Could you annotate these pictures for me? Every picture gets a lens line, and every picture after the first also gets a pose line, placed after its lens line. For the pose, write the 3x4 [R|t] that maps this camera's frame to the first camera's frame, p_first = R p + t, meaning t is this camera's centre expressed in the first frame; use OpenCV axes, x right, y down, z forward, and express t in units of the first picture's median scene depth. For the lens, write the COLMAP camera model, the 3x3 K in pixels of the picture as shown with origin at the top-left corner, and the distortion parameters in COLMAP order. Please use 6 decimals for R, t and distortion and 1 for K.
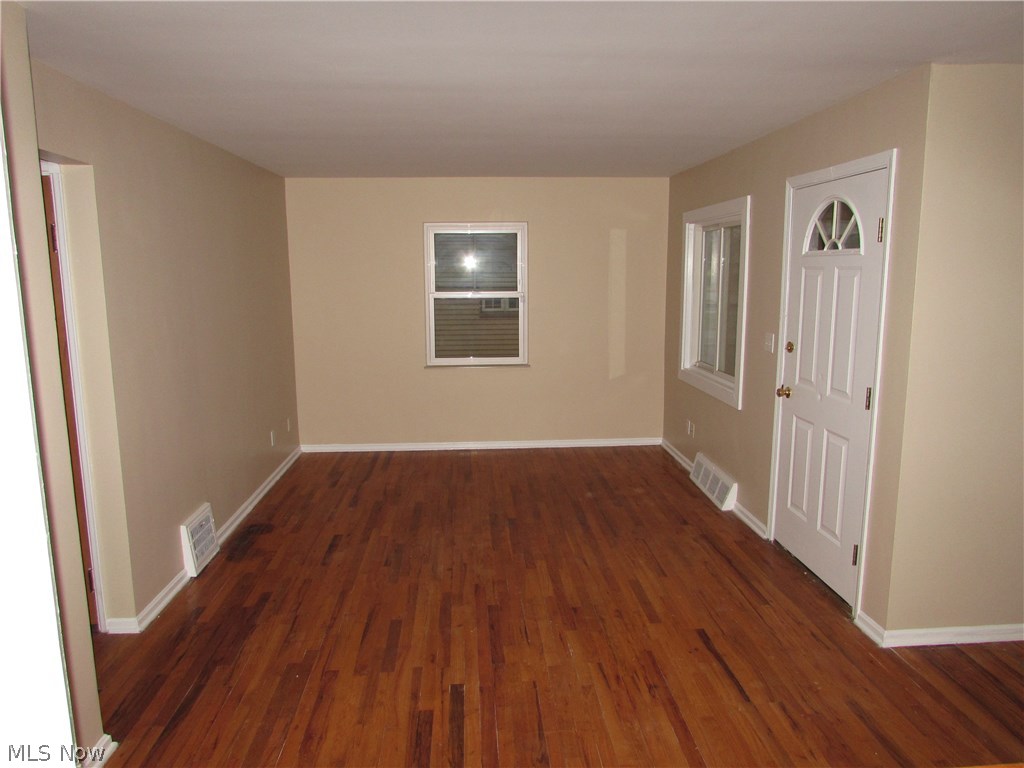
lens RADIAL K [[711.3, 0, 512.7], [0, 711.3, 384.2], [0, 0, 1]] dist [-0.025137, 0.007475]
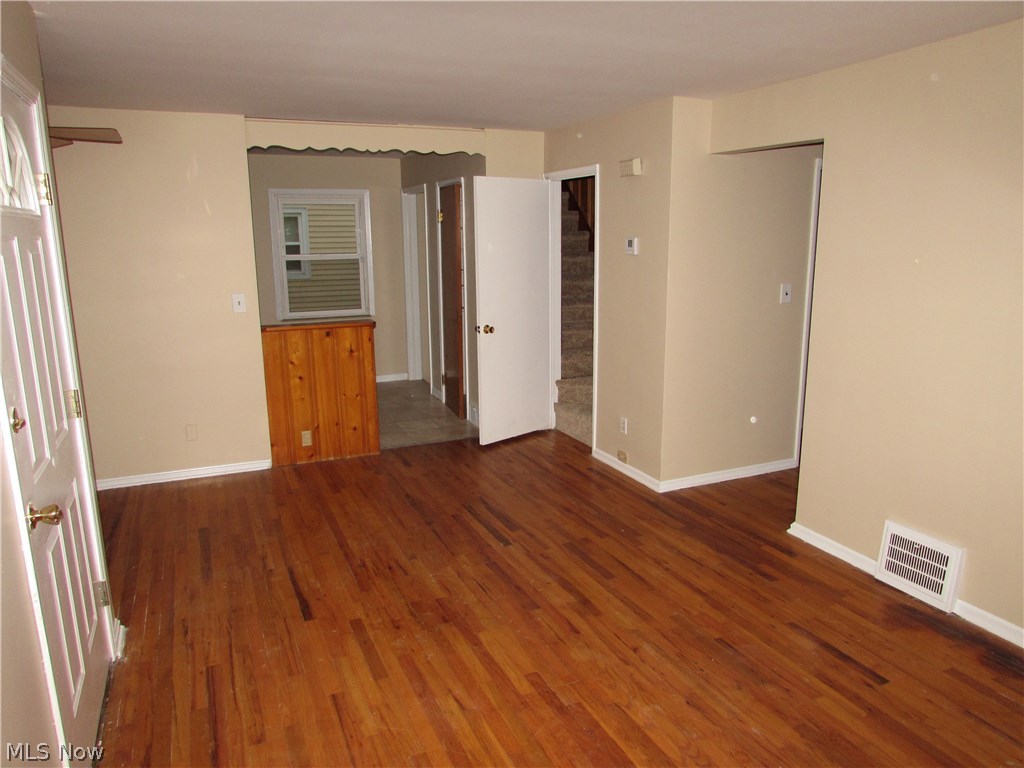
lens RADIAL K [[711.3, 0, 512.9], [0, 711.3, 385.3], [0, 0, 1]] dist [-0.025137, 0.007475]
pose [[-0.934587, 0.089963, -0.344172, 0.298906], [-0.041351, 0.933463, 0.356283, -0.288027], [0.353324, 0.347209, -0.868682, 1.764830]]
